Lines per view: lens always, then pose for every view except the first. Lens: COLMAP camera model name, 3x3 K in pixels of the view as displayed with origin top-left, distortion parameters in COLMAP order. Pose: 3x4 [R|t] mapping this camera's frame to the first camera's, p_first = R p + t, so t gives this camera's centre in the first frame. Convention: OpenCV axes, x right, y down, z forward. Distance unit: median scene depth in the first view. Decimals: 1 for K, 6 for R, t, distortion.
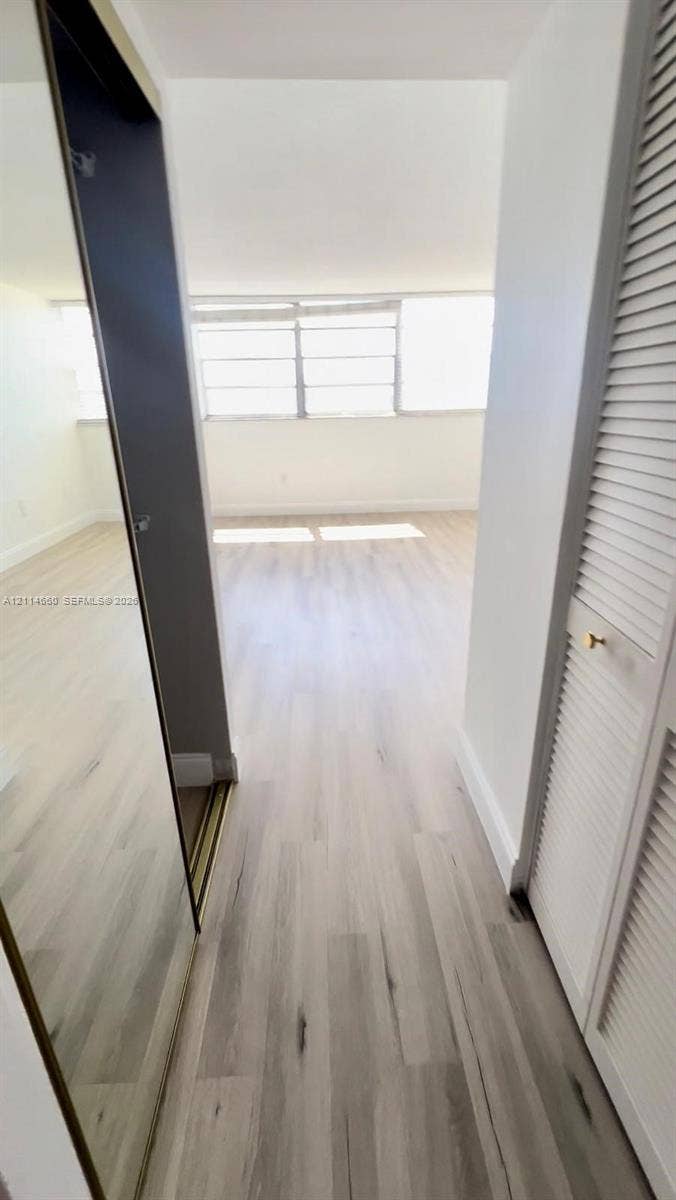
lens RADIAL K [[524.6, 0, 341.8], [0, 524.6, 599.8], [0, 0, 1]] dist [-0.001890, -0.000213]
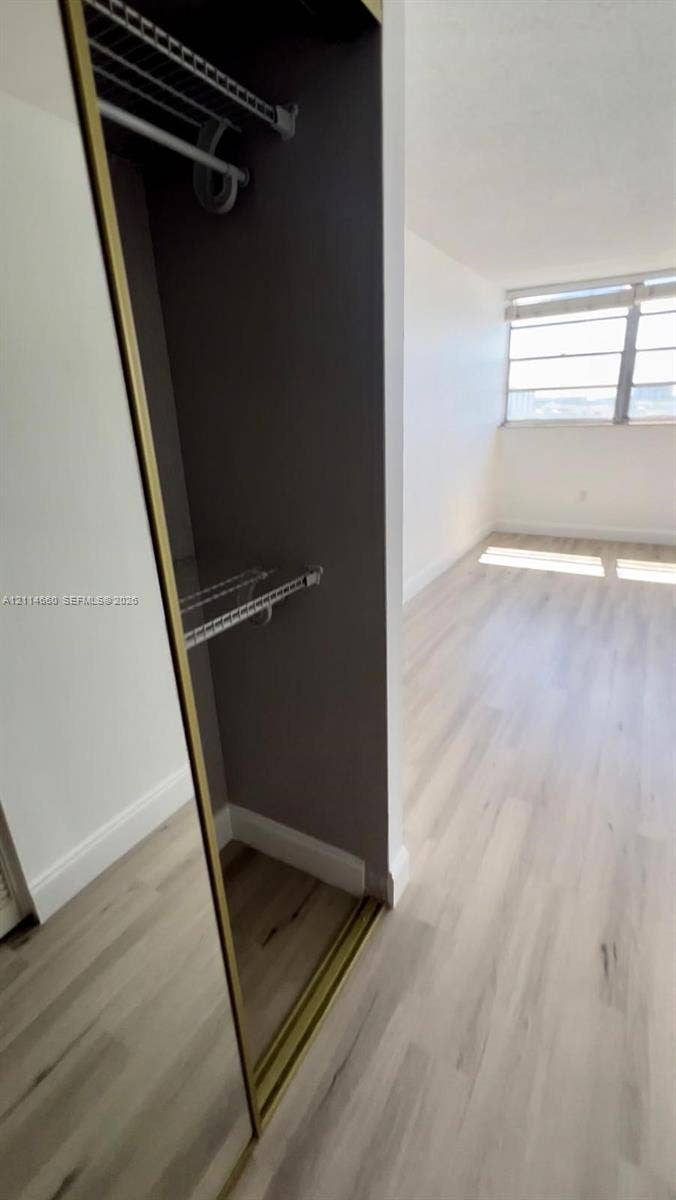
lens RADIAL K [[524.6, 0, 341.8], [0, 524.6, 599.8], [0, 0, 1]] dist [-0.001890, -0.000213]
pose [[0.845737, 0.167692, -0.506566, 0.051728], [-0.168092, 0.984728, 0.045344, -0.115303], [0.506433, 0.046800, 0.861008, 0.250573]]
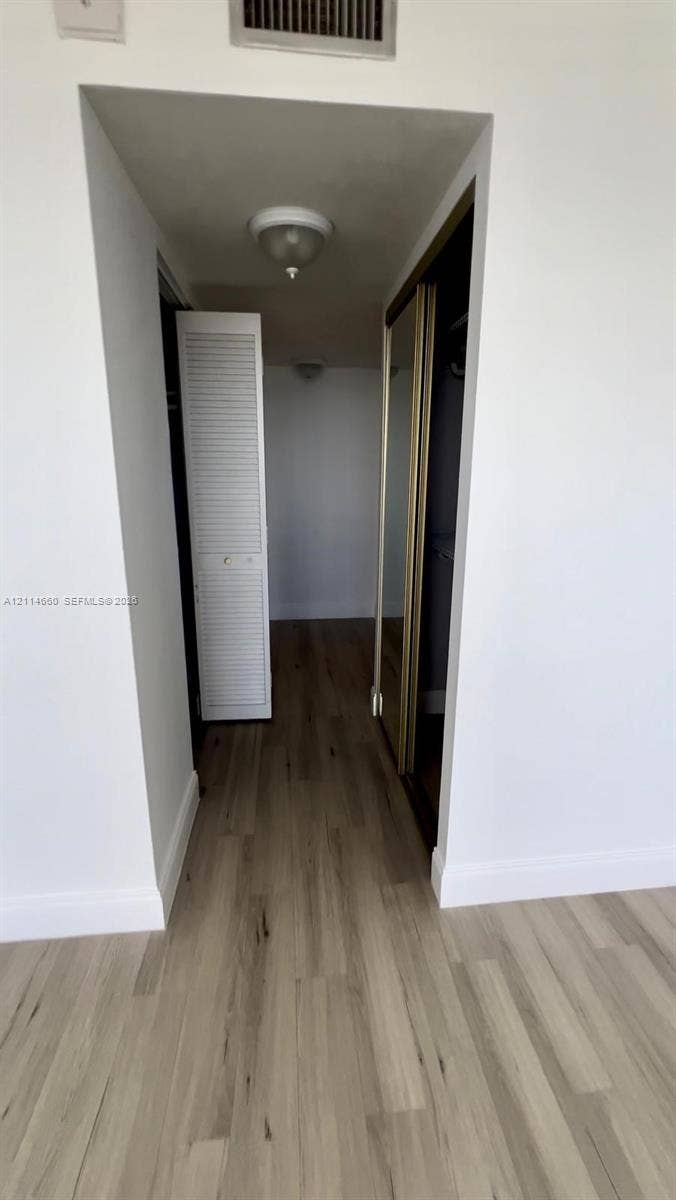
lens RADIAL K [[524.6, 0, 341.8], [0, 524.6, 599.8], [0, 0, 1]] dist [-0.001890, -0.000213]
pose [[-0.998126, 0.026577, -0.055115, -0.007462], [-0.010175, 0.816108, 0.577810, -0.521837], [0.060336, 0.577288, -0.814309, 1.342118]]
